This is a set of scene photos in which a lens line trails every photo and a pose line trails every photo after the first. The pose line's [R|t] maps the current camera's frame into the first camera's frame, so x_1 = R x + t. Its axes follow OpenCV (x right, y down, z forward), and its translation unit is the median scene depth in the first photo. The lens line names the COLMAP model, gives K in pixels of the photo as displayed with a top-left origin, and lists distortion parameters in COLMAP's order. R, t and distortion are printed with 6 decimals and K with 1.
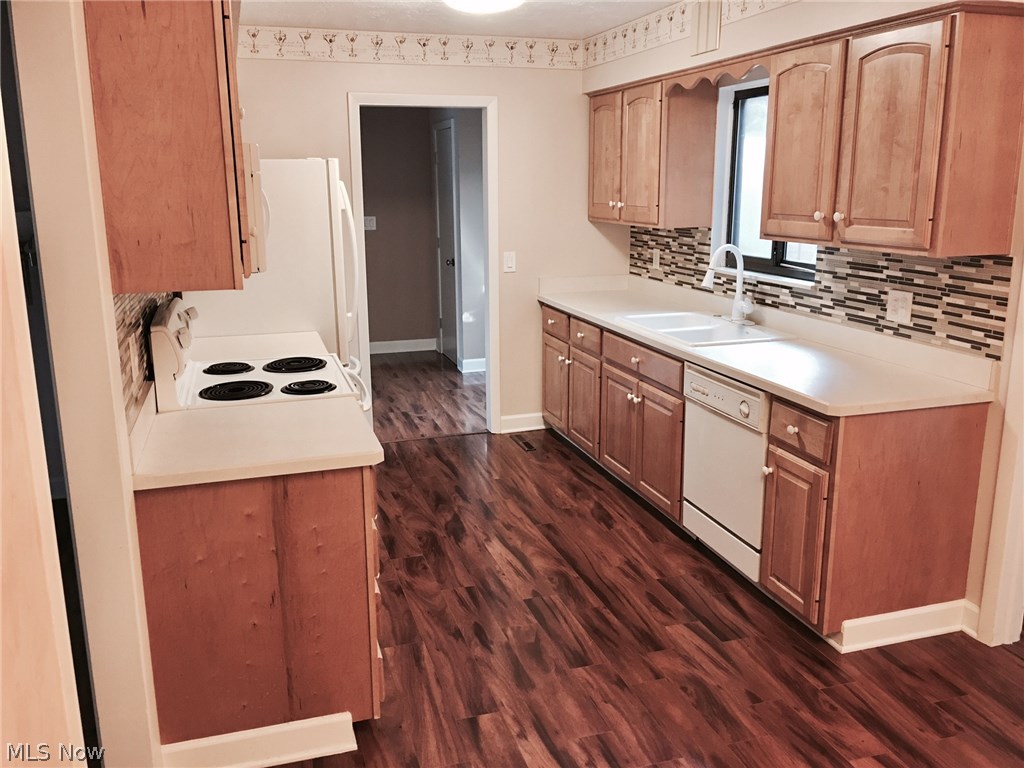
lens RADIAL K [[858.5, 0, 512.3], [0, 858.5, 378.1], [0, 0, 1]] dist [0.071067, -0.113961]
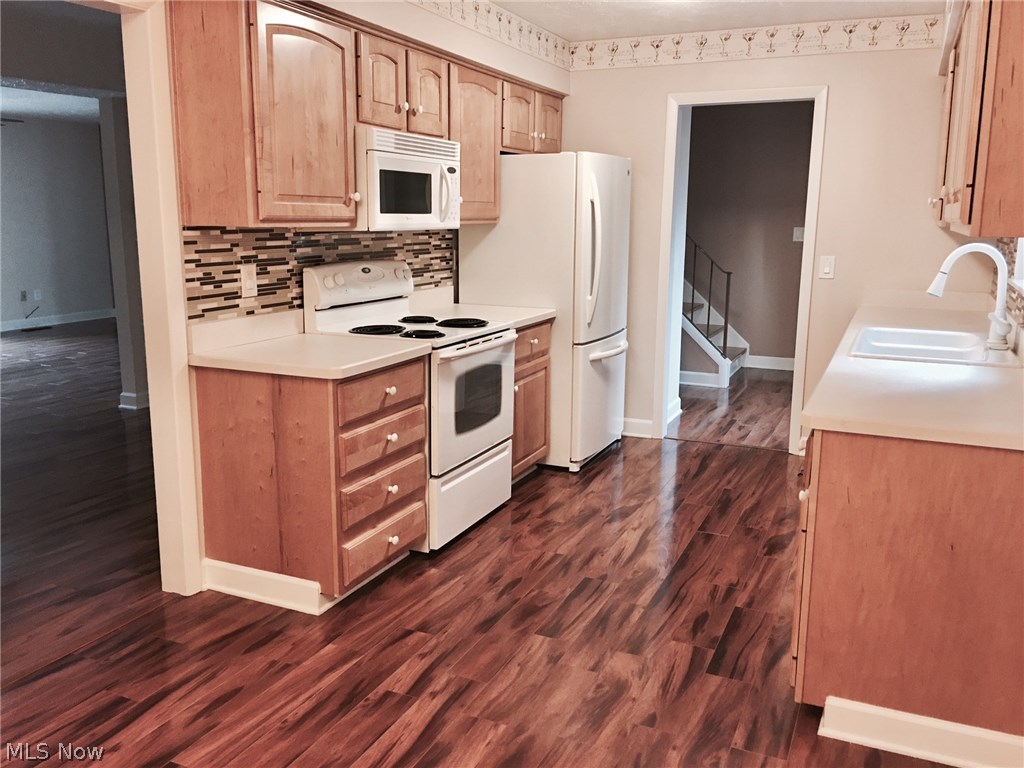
lens RADIAL K [[858.5, 0, 510.6], [0, 858.5, 382.6], [0, 0, 1]] dist [0.071067, -0.113961]
pose [[0.746902, 0.142173, -0.649557, 0.611755], [-0.162801, 0.986242, 0.028667, 0.021601], [0.644697, 0.084337, 0.759772, 0.178522]]
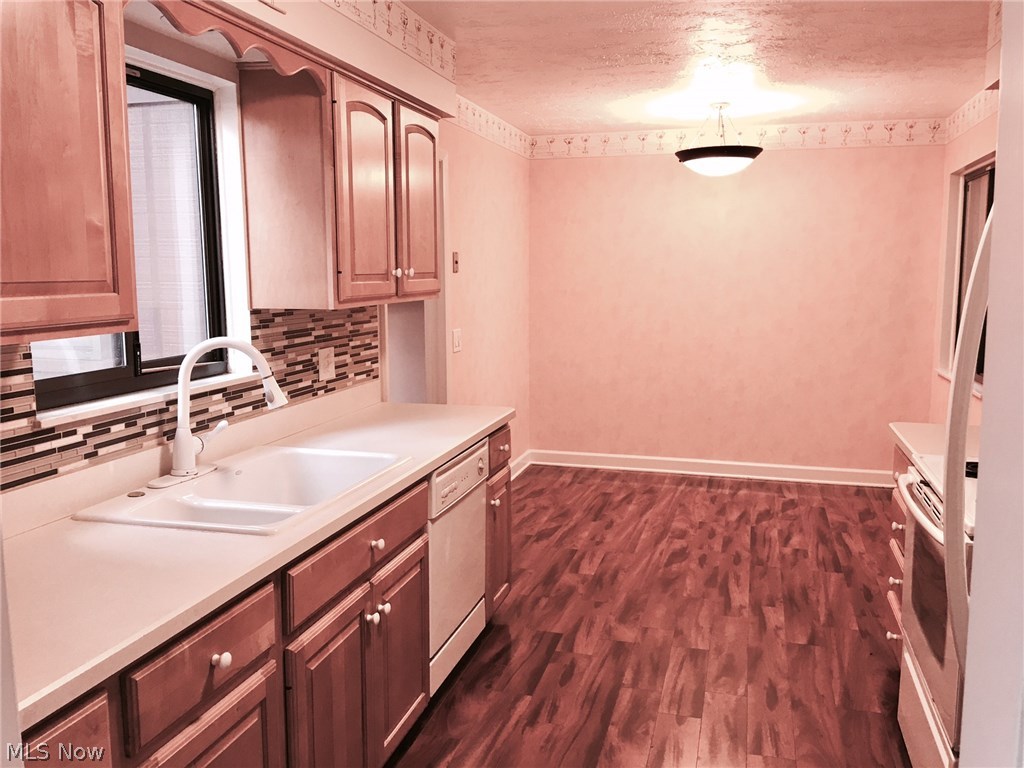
lens RADIAL K [[858.5, 0, 505.6], [0, 858.5, 379.4], [0, 0, 1]] dist [0.071067, -0.113961]
pose [[-0.836701, -0.063544, 0.543962, -0.289925], [0.130419, 0.941553, 0.310595, -0.372151], [-0.531905, 0.330818, -0.779511, 1.789139]]
